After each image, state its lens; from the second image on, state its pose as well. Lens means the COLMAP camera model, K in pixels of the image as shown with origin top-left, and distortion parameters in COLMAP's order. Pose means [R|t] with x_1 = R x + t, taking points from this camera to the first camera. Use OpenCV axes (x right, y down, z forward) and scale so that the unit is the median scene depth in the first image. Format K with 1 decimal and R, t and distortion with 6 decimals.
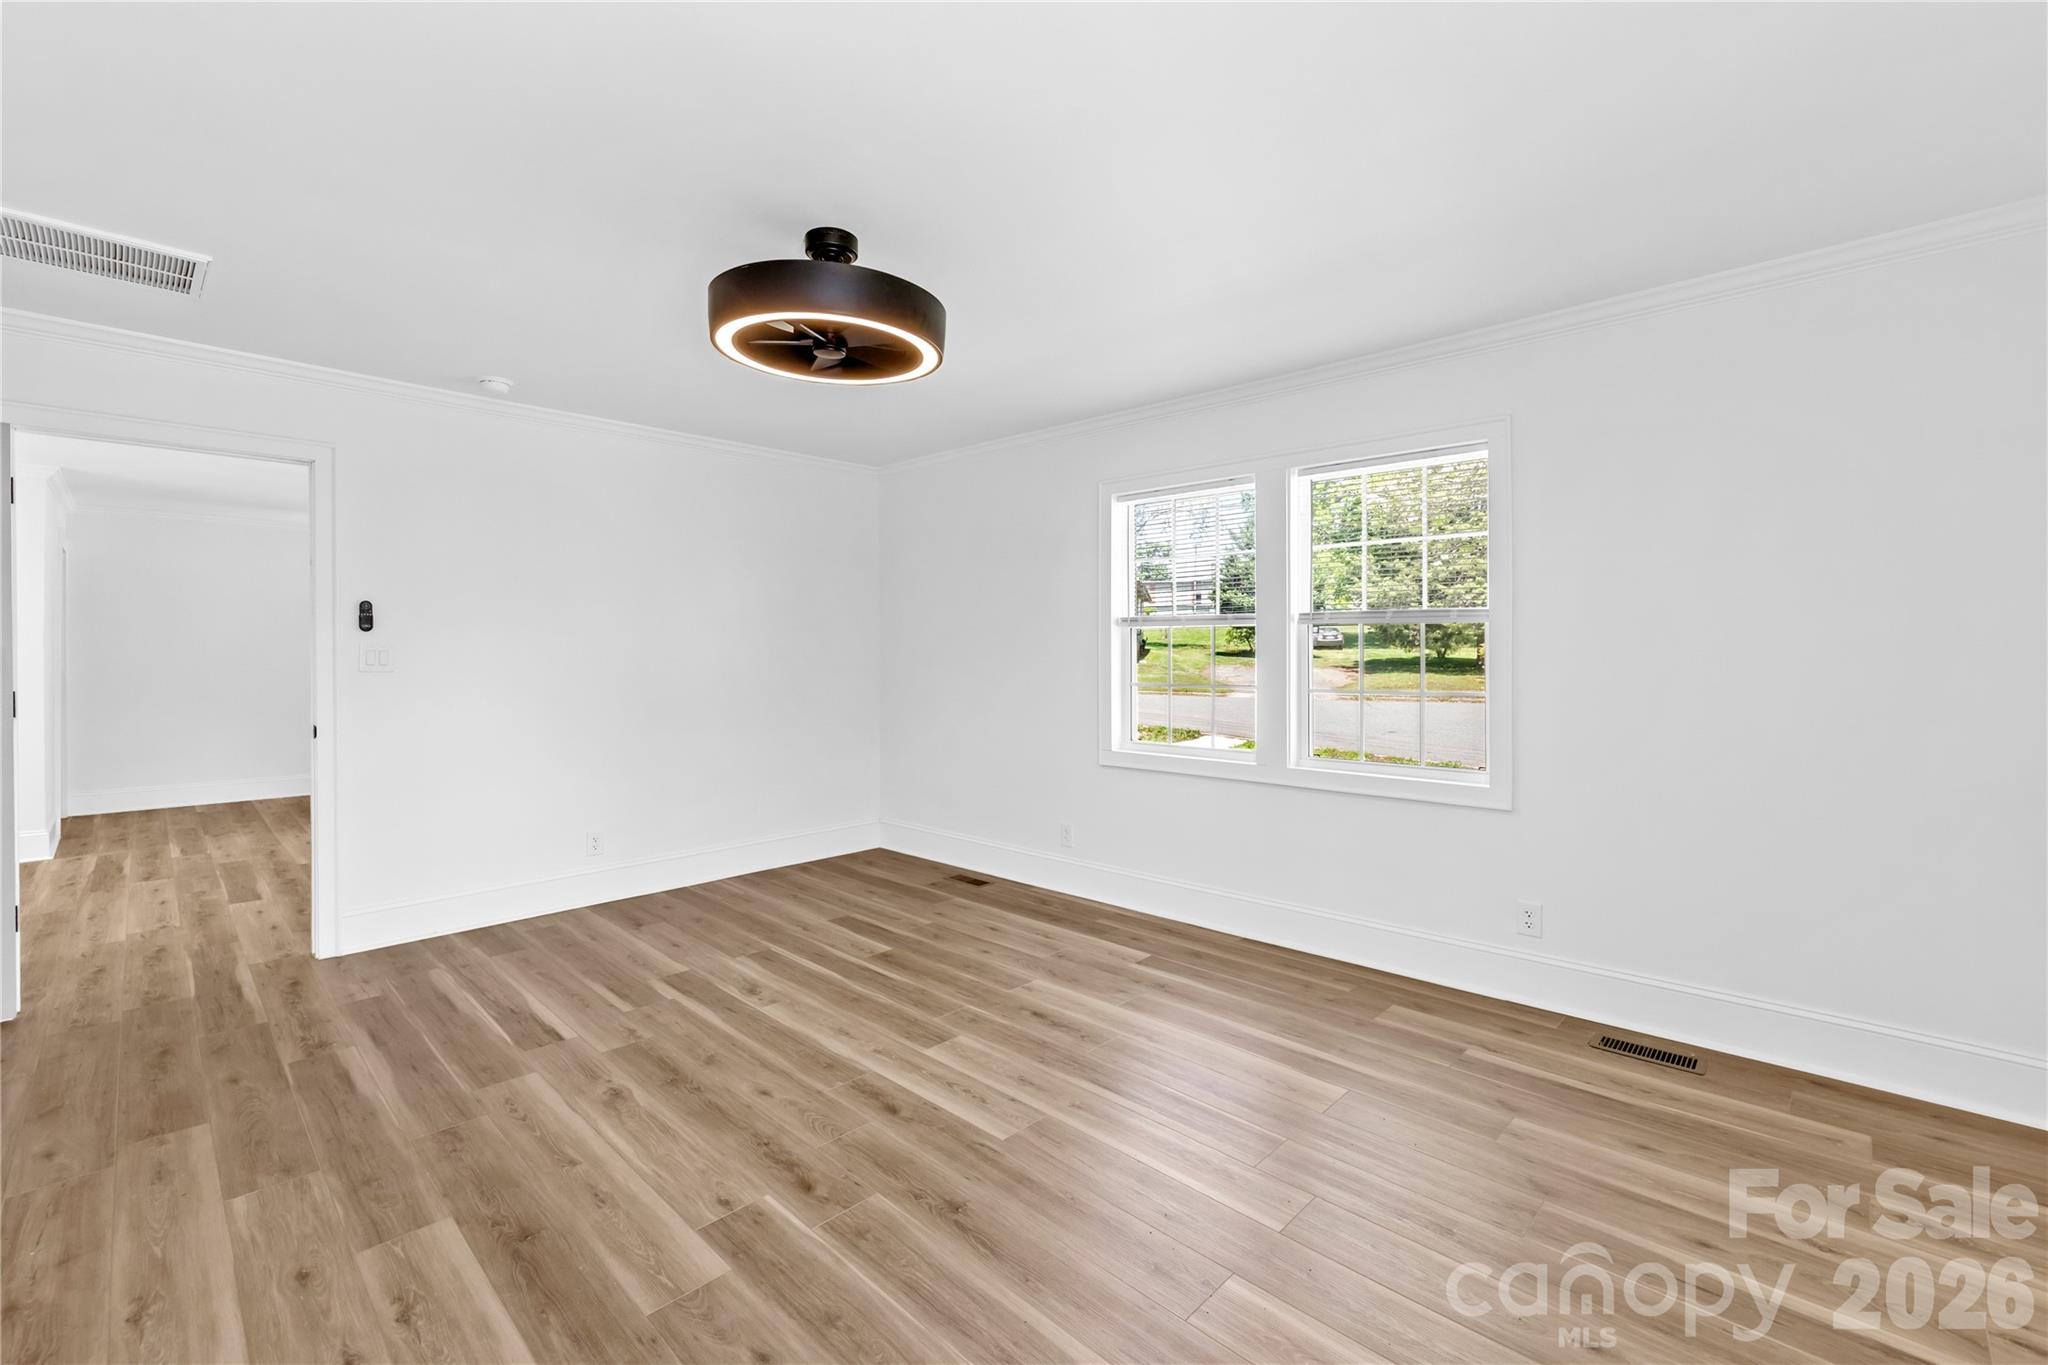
lens RADIAL K [[869.5, 0, 1022.2], [0, 869.5, 674.1], [0, 0, 1]] dist [-0.000282, -0.000075]
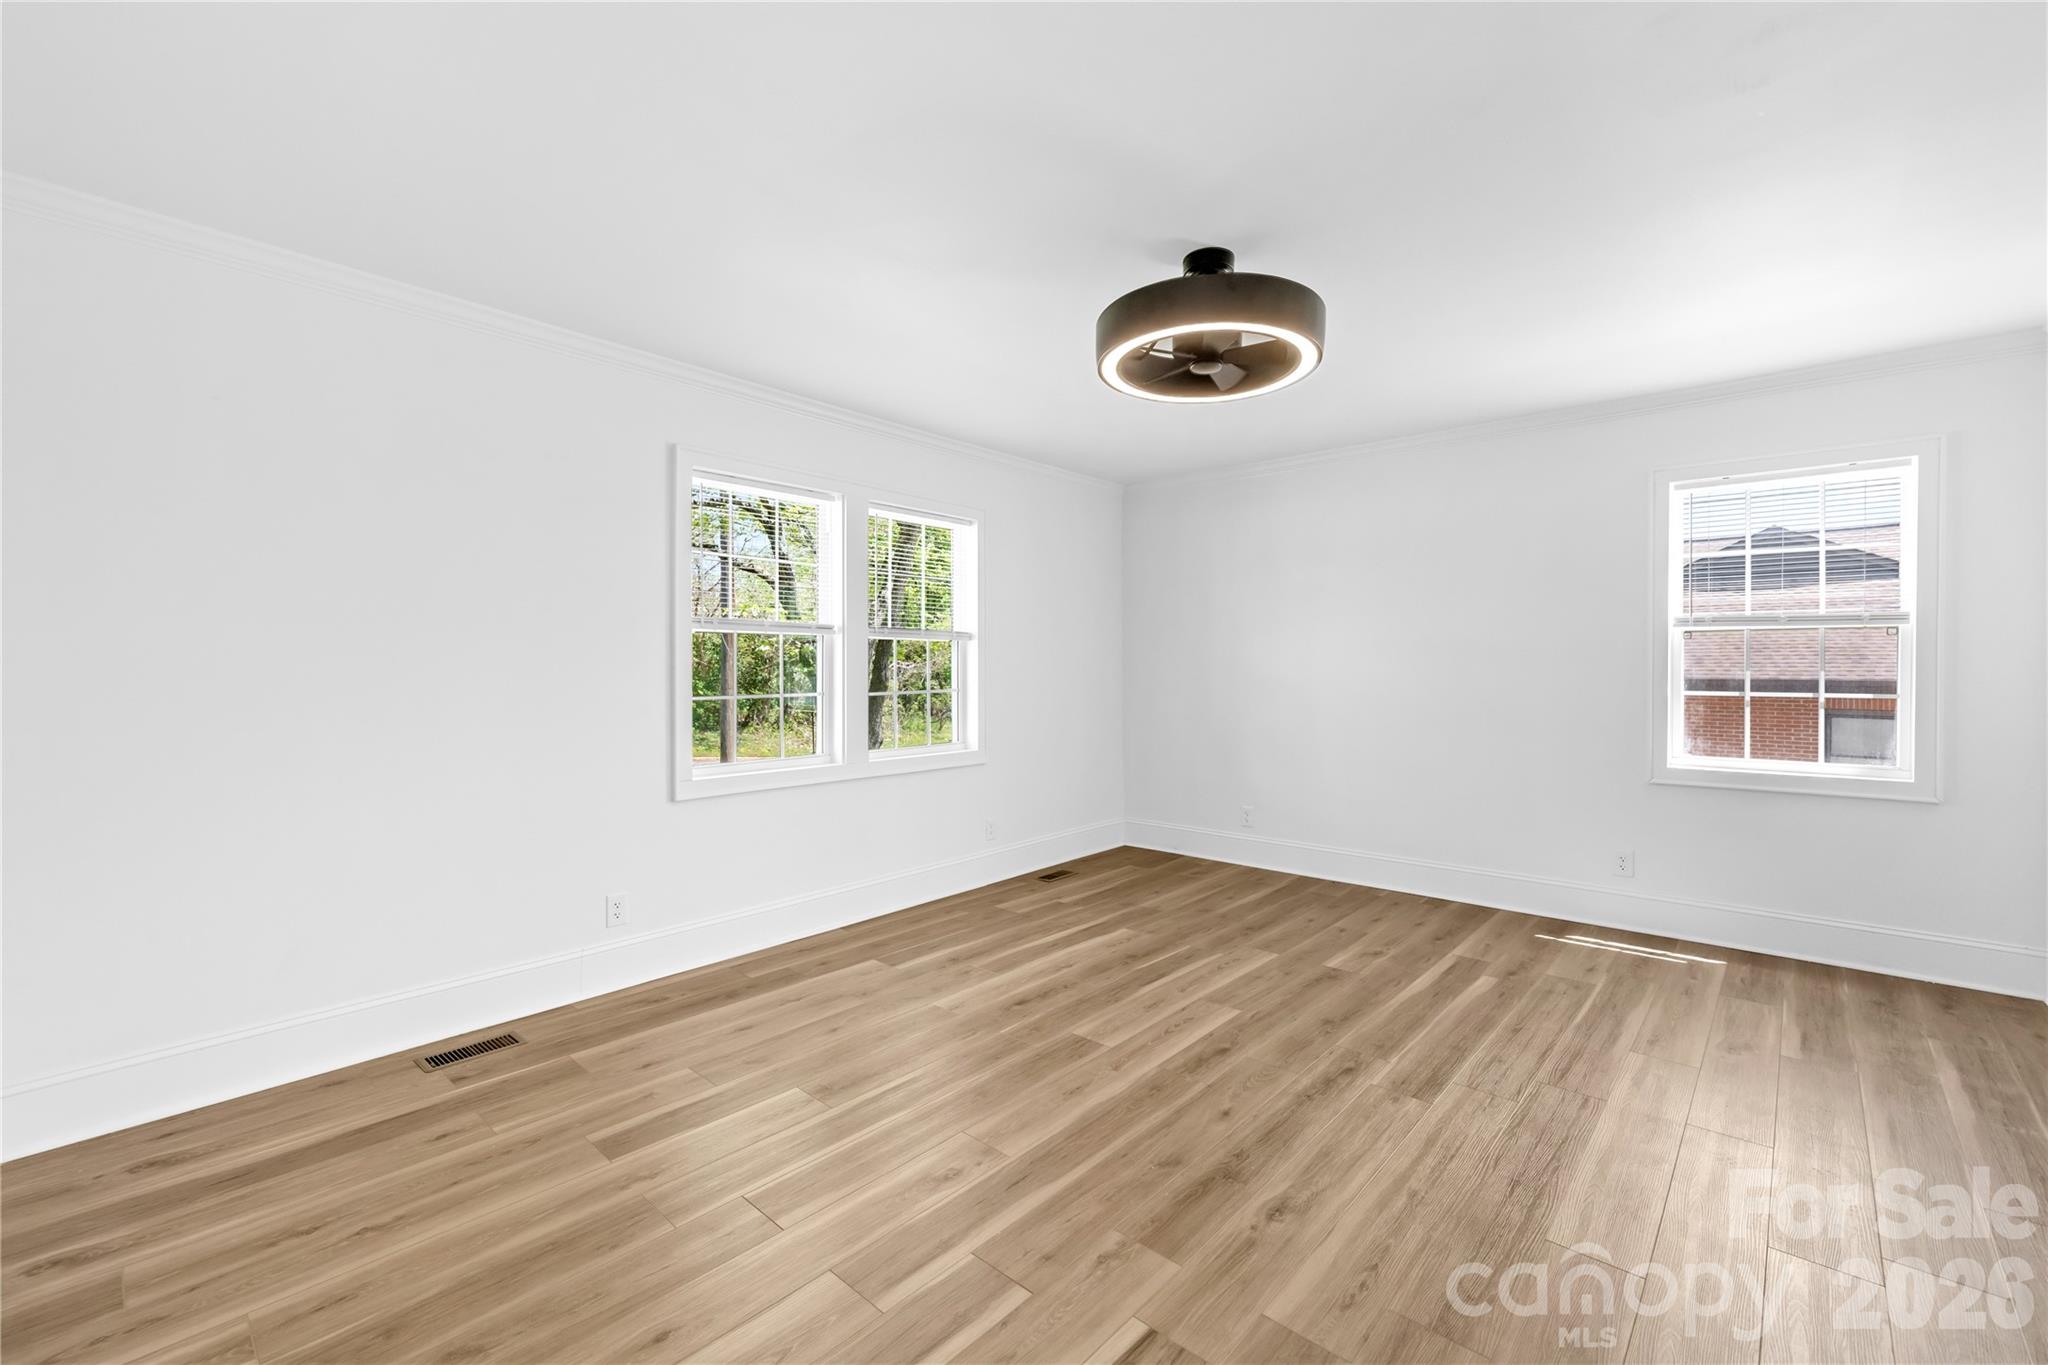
lens RADIAL K [[869.5, 0, 1022.2], [0, 869.5, 674.1], [0, 0, 1]] dist [-0.000282, -0.000075]
pose [[-0.042814, -0.009430, 0.999039, -1.112041], [0.022318, 0.999697, 0.010393, -0.015681], [-0.998834, 0.022742, -0.042590, 1.124547]]
